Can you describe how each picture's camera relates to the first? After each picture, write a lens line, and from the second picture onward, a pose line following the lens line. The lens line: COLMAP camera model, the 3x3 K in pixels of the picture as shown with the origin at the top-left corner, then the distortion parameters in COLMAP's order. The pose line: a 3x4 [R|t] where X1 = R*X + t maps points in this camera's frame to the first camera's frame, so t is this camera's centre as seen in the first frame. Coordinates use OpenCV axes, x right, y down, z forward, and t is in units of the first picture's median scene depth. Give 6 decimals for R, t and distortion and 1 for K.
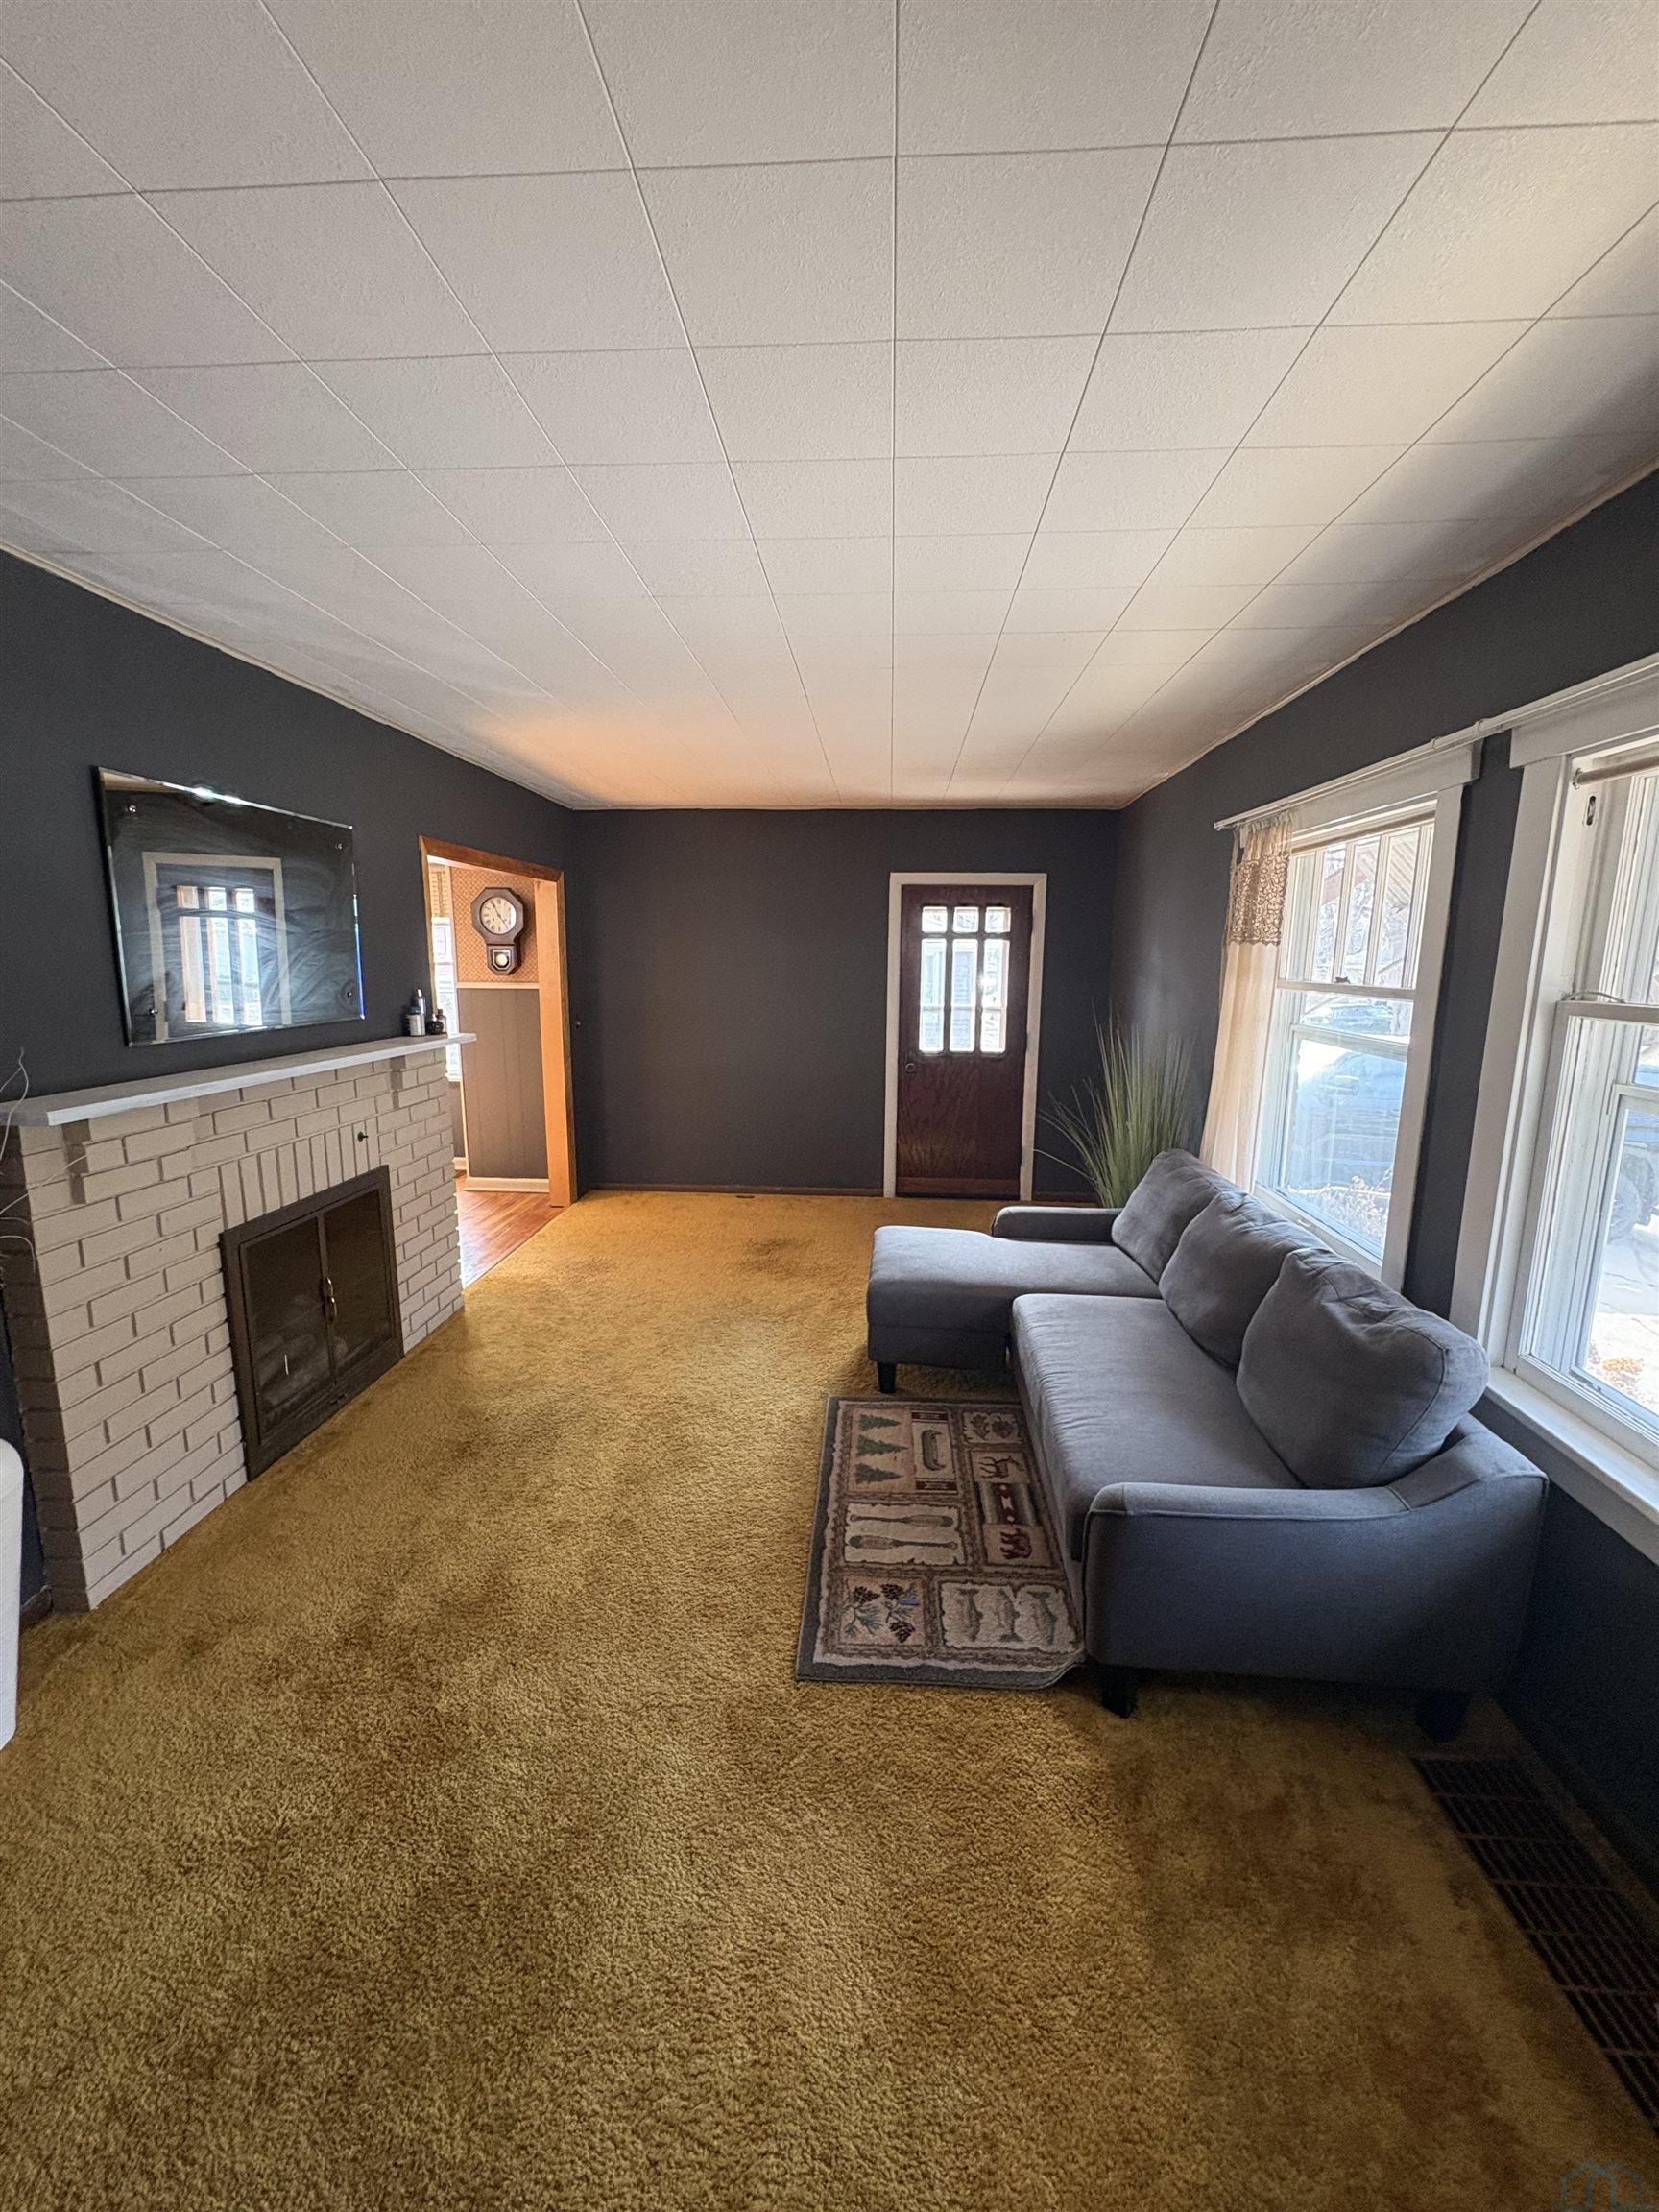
lens RADIAL K [[880.9, 0, 832.4], [0, 880.9, 1108.0], [0, 0, 1]] dist [0.001258, 0.000569]
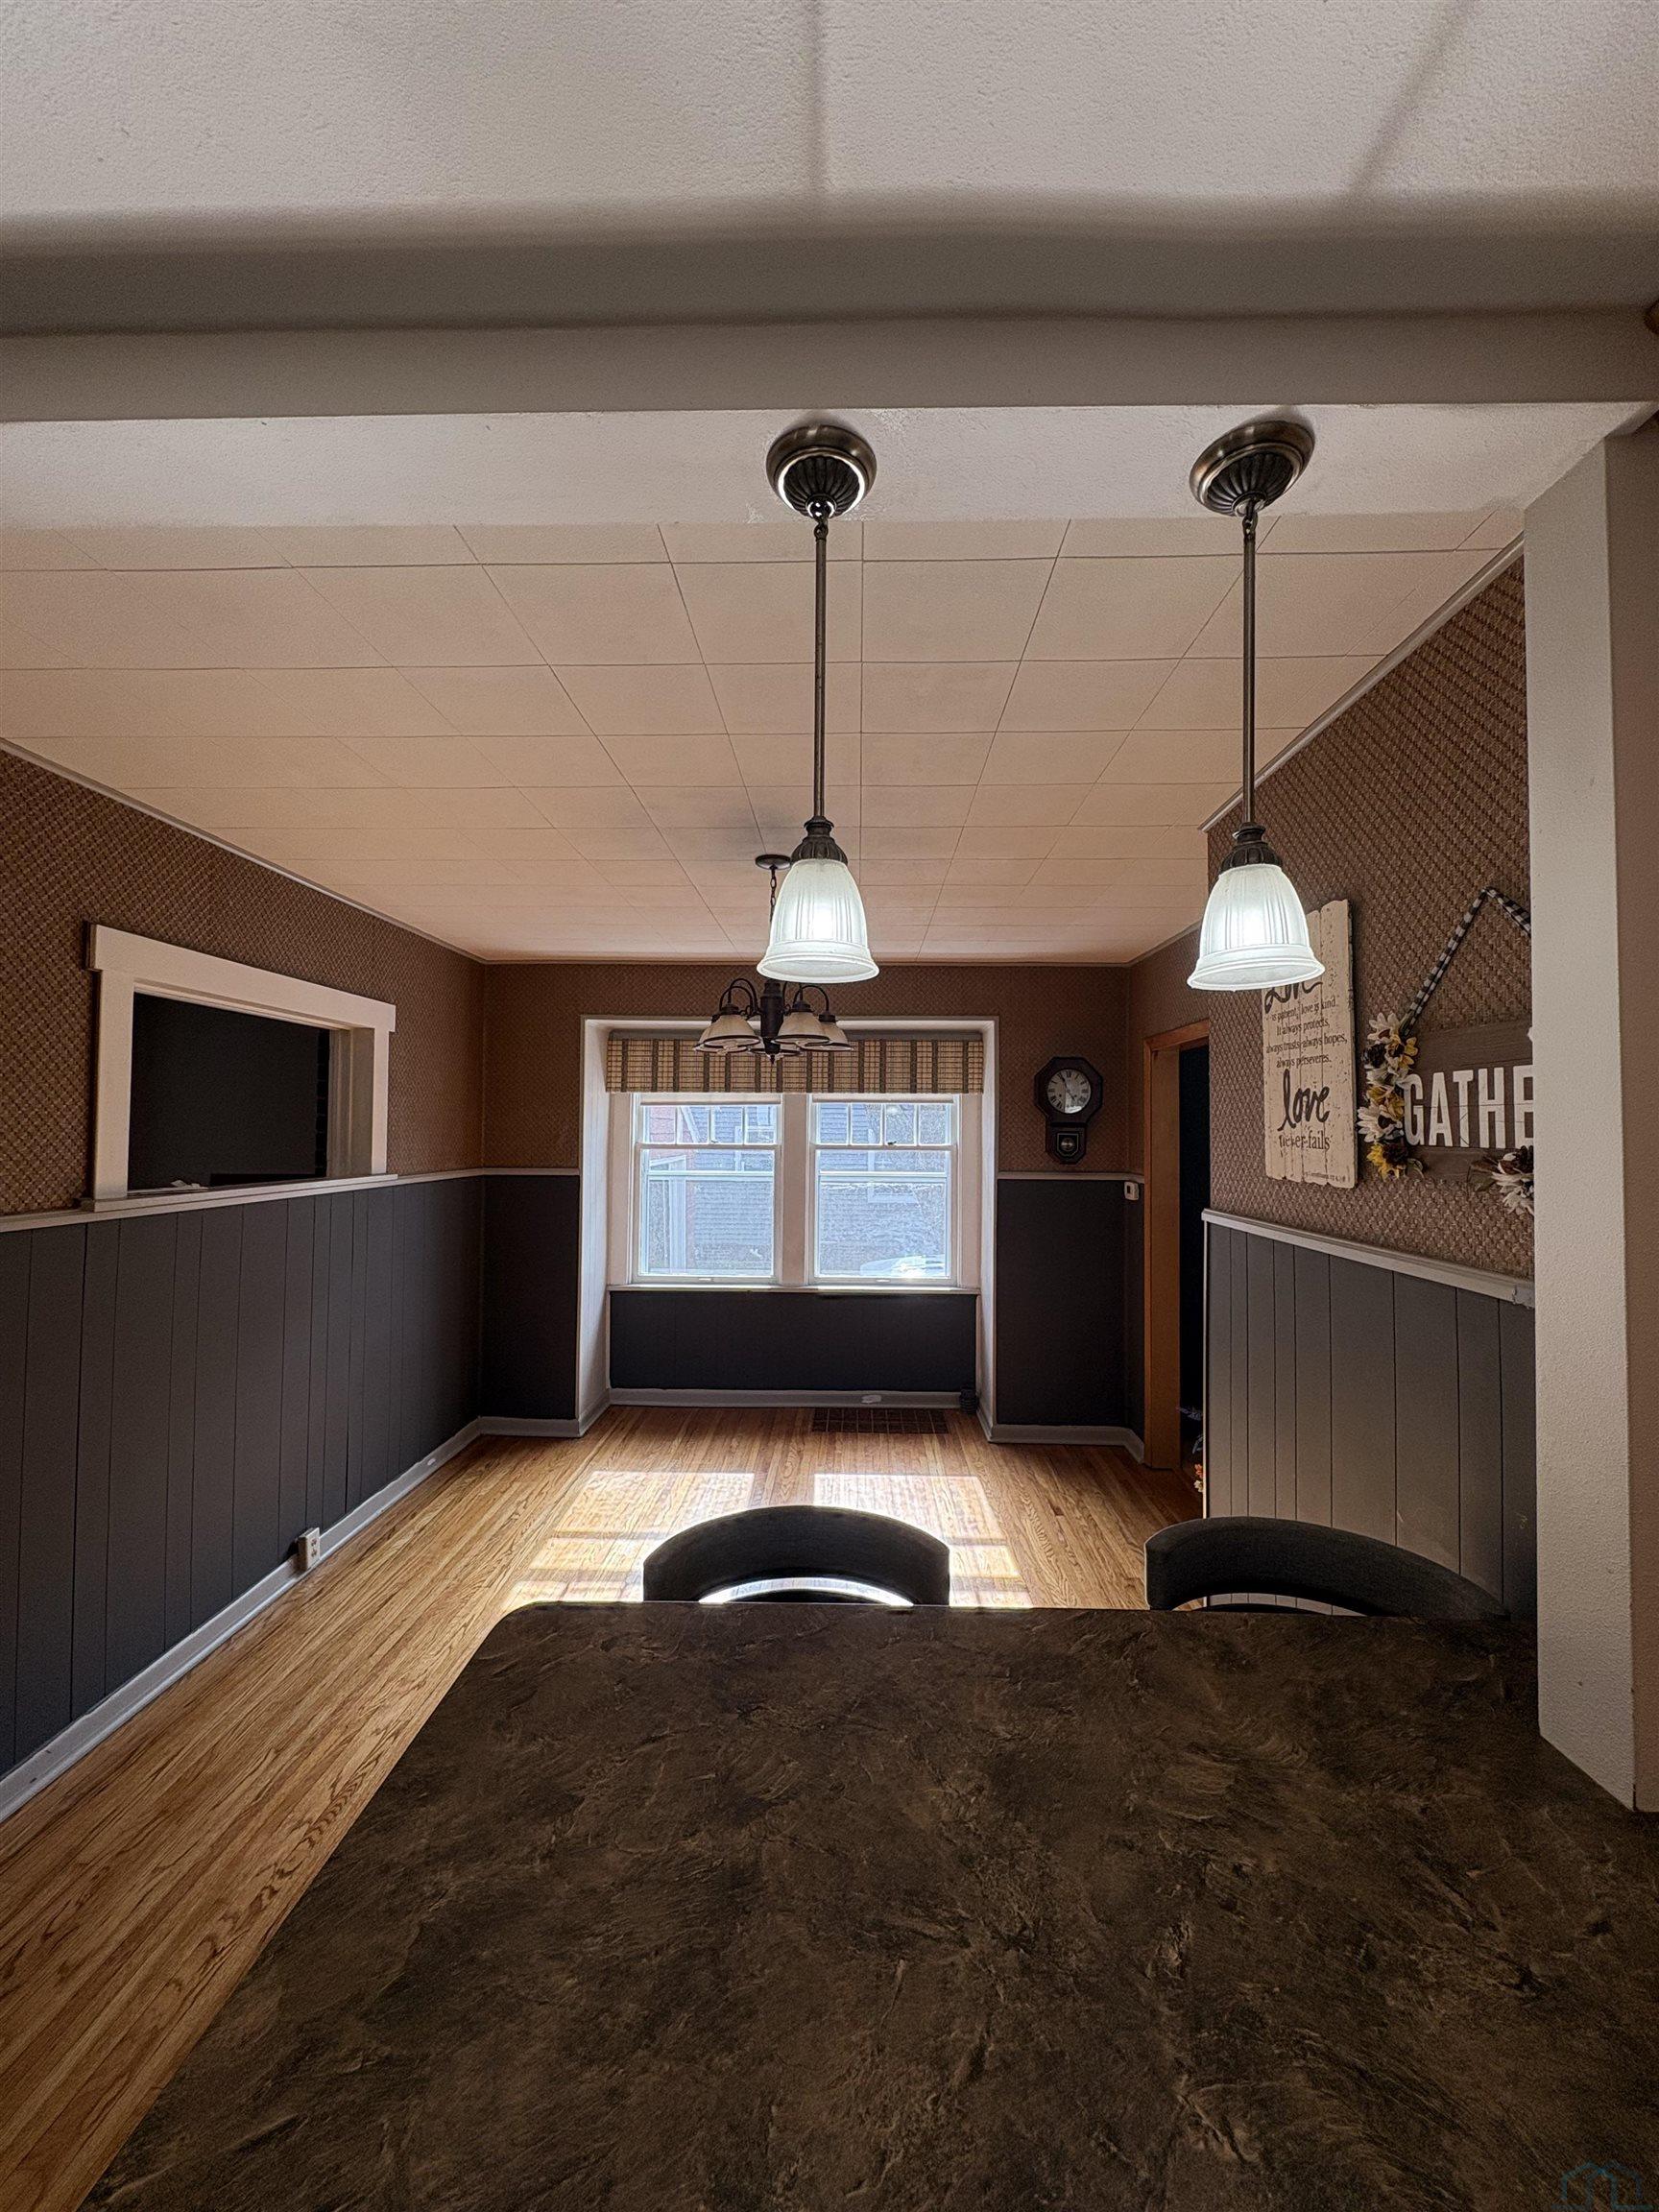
lens RADIAL K [[880.9, 0, 832.4], [0, 880.9, 1108.0], [0, 0, 1]] dist [0.001258, 0.000569]
pose [[0.999047, 0.001890, 0.043599, -1.068870], [0.006619, 0.980942, -0.194189, -0.078400], [-0.043135, 0.194293, 0.979995, 0.361041]]
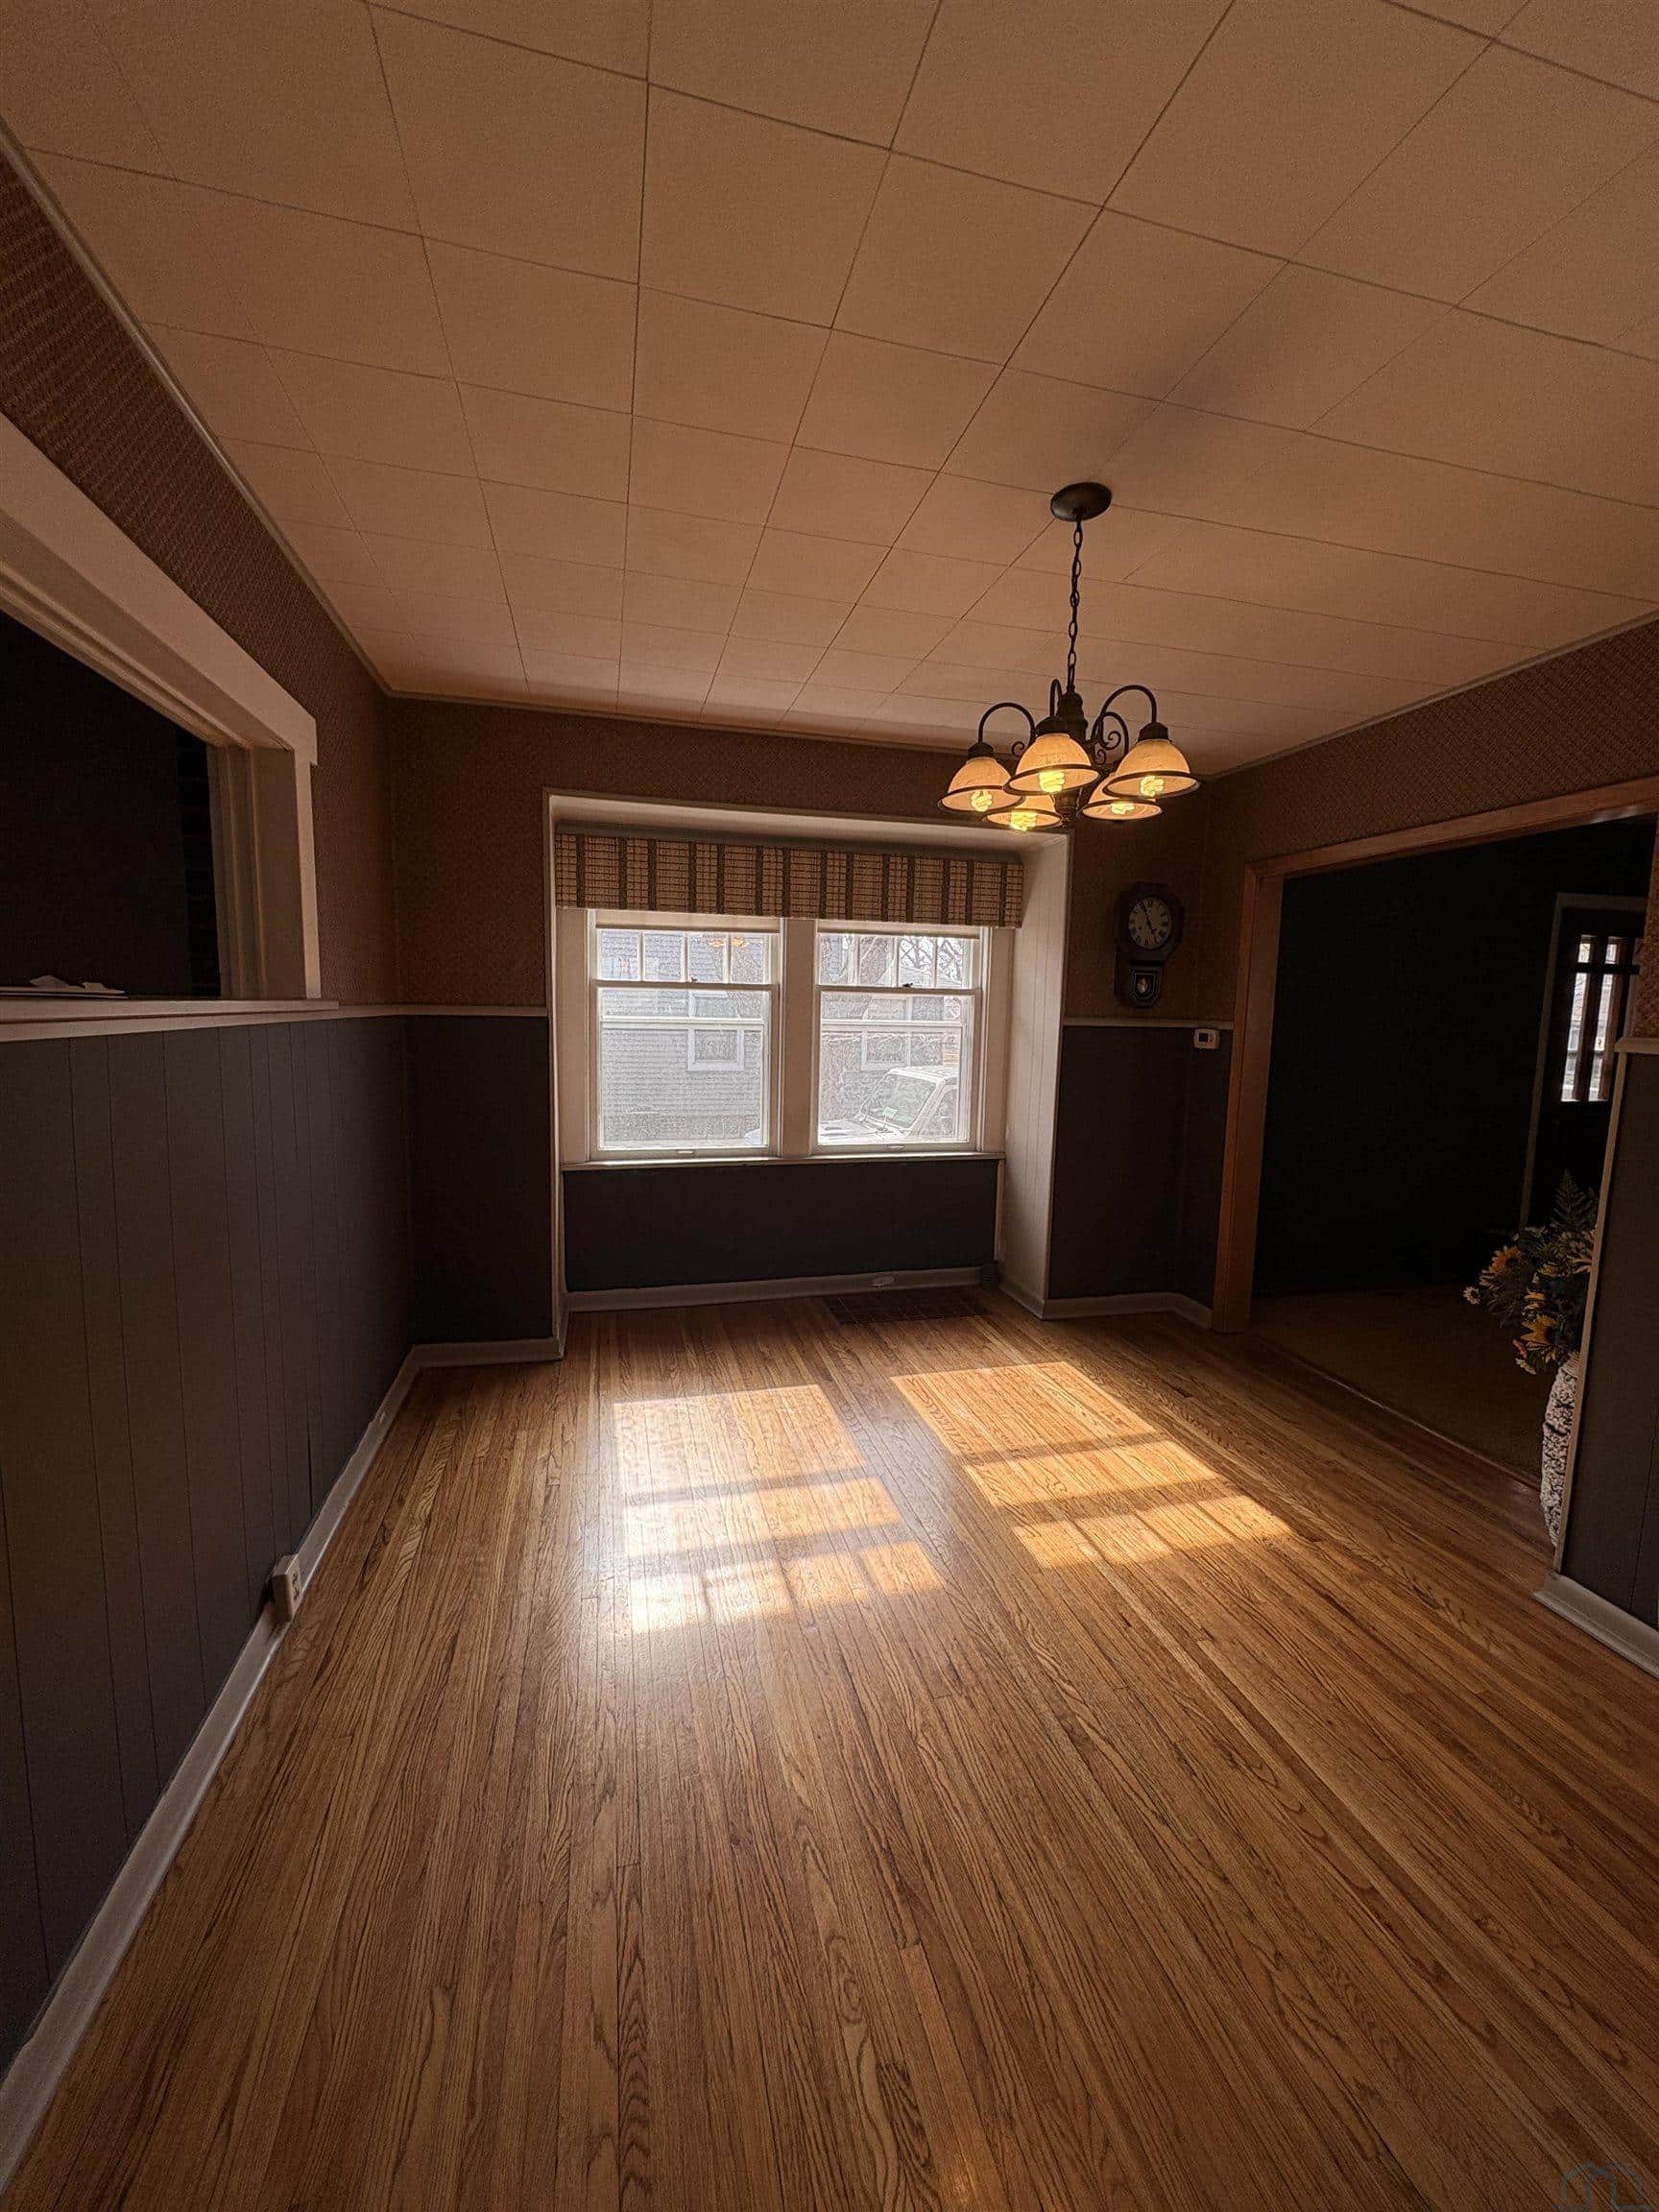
lens RADIAL K [[880.9, 0, 832.4], [0, 880.9, 1108.0], [0, 0, 1]] dist [0.001258, 0.000569]
pose [[0.948030, -0.023051, 0.317346, -1.427601], [0.039091, 0.998255, -0.044268, -0.084795], [-0.315772, 0.054373, 0.947276, 0.714025]]
